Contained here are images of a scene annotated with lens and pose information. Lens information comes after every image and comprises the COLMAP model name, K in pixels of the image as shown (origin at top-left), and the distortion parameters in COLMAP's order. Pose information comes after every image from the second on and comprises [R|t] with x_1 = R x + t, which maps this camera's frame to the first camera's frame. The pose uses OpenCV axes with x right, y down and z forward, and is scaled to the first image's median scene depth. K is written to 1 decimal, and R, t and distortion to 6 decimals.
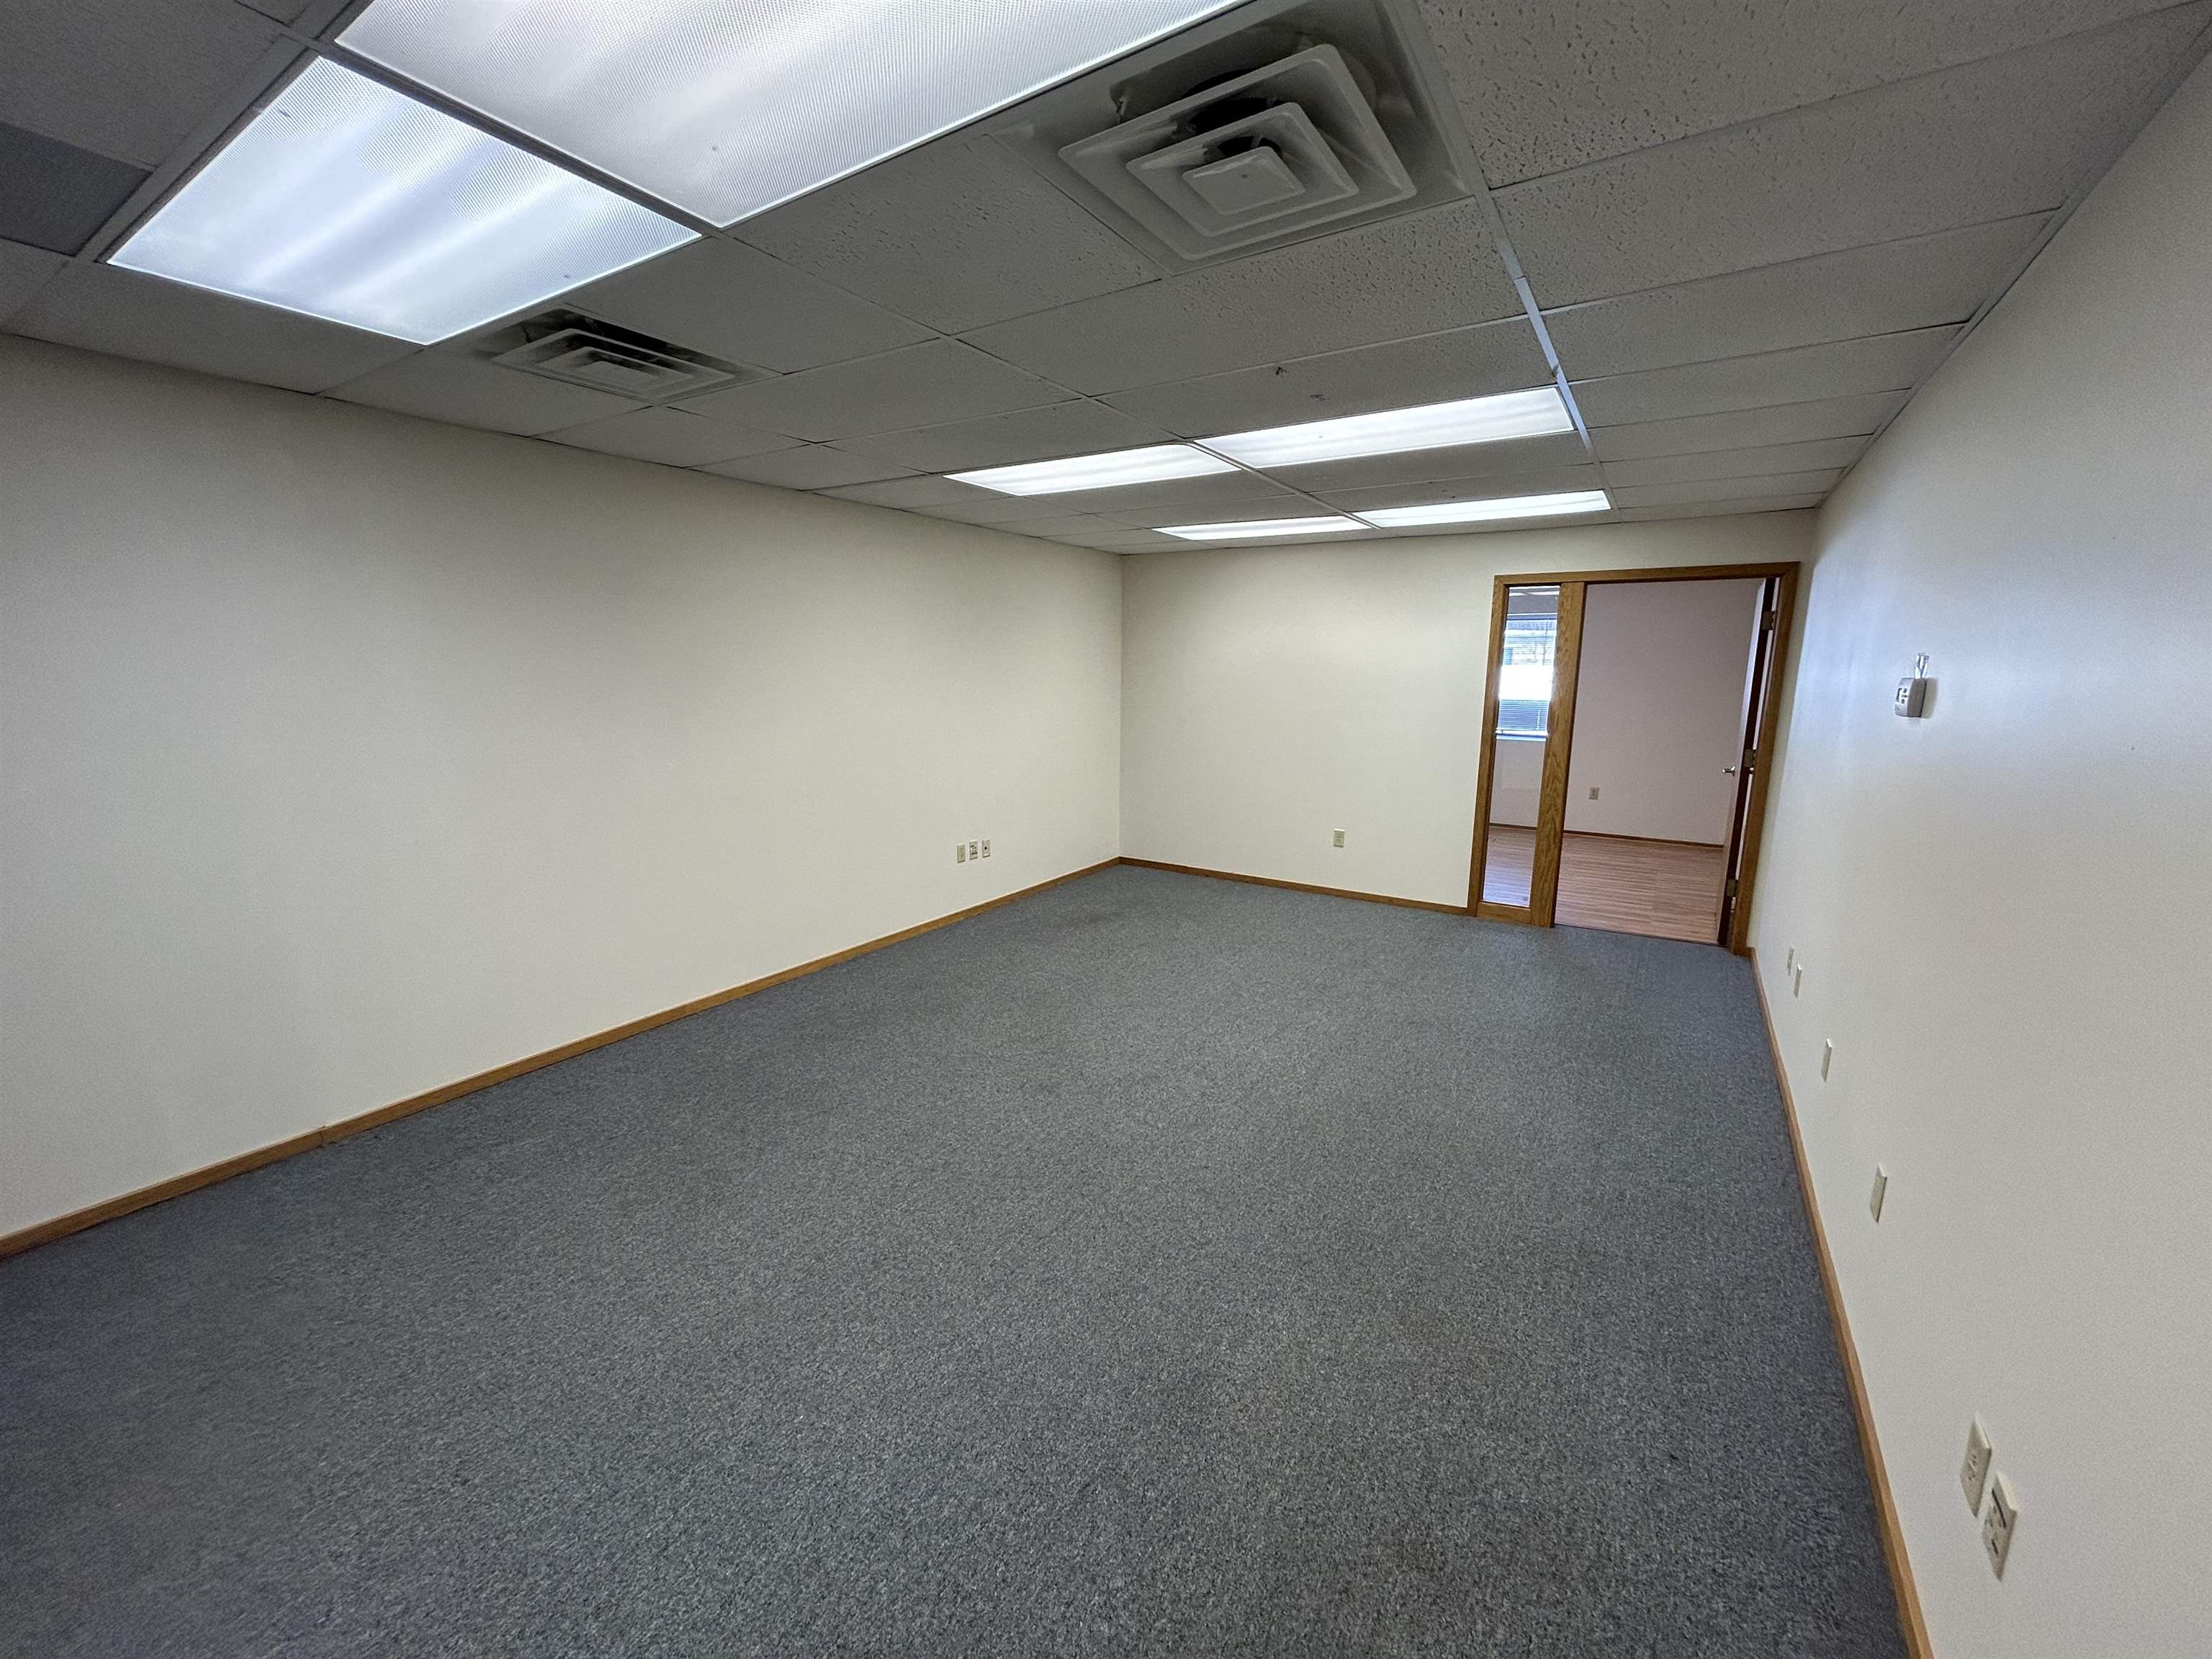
lens RADIAL K [[892.8, 0, 1105.4], [0, 892.8, 819.6], [0, 0, 1]] dist [-0.001359, -0.000084]
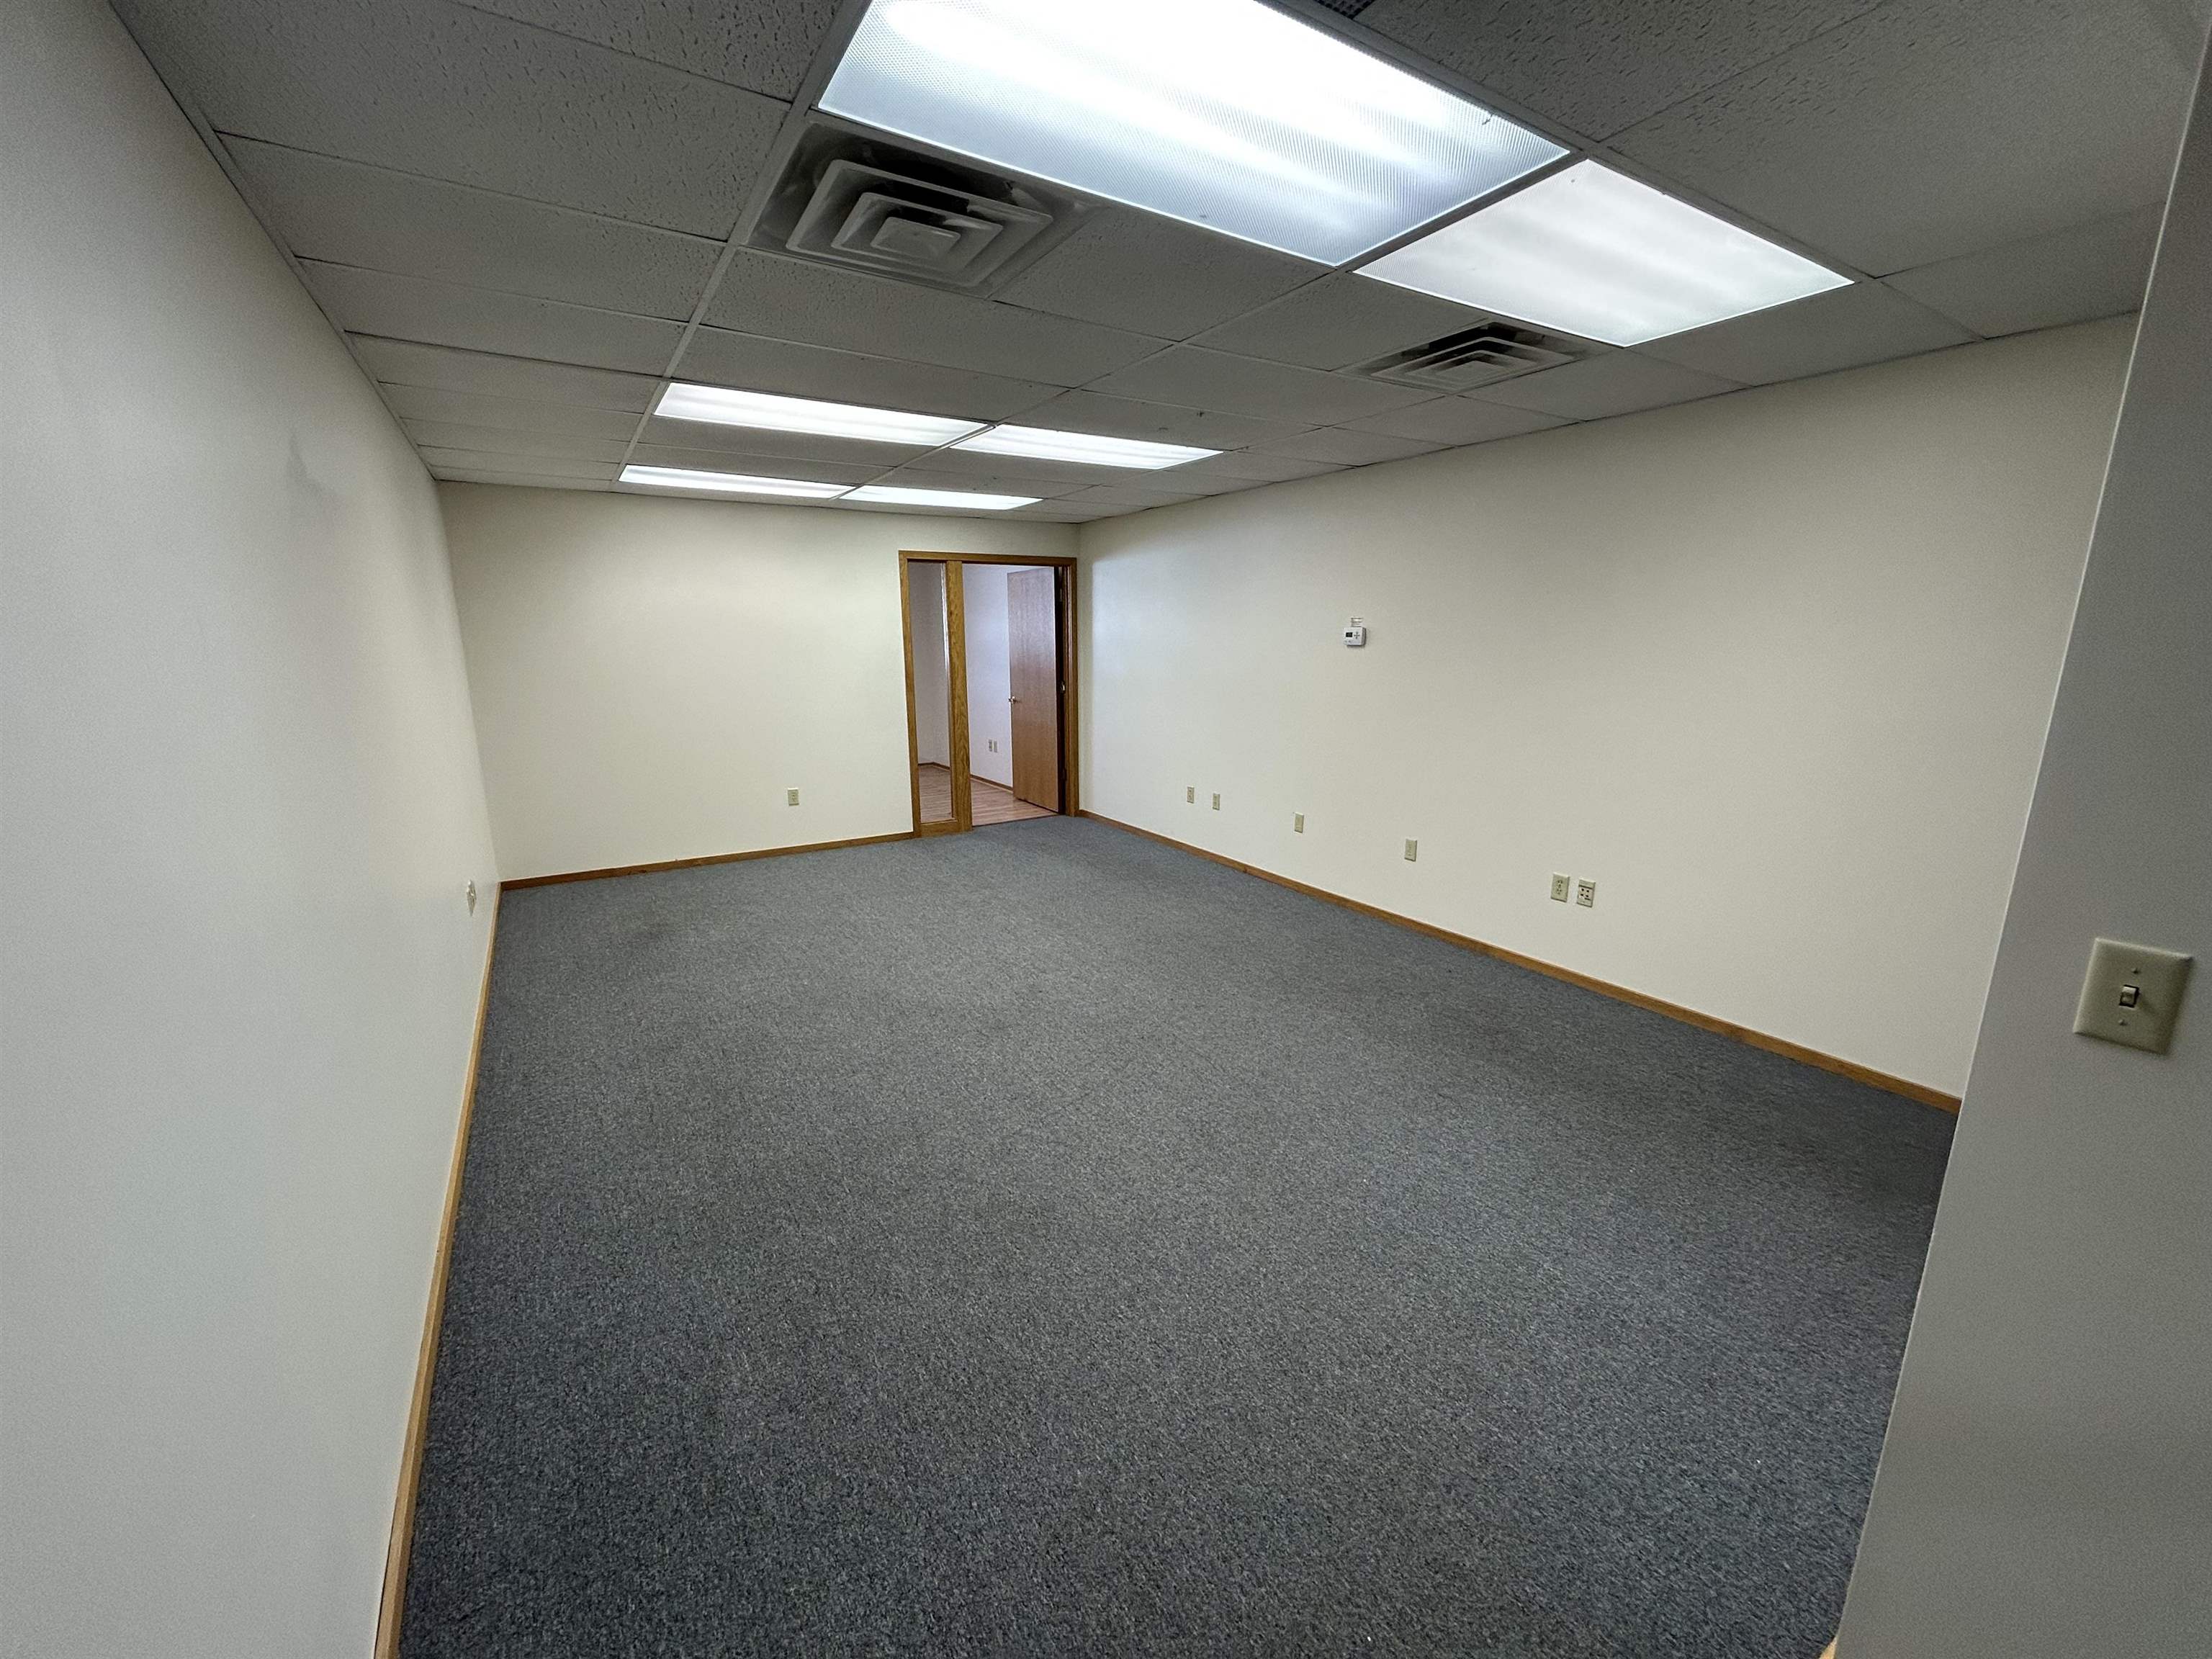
lens RADIAL K [[892.8, 0, 1112.6], [0, 892.8, 823.9], [0, 0, 1]] dist [-0.001359, -0.000084]
pose [[0.420050, -0.200173, 0.885149, -0.549300], [0.163553, 0.976097, 0.143127, -0.039384], [-0.892641, 0.084648, 0.442748, 0.239456]]
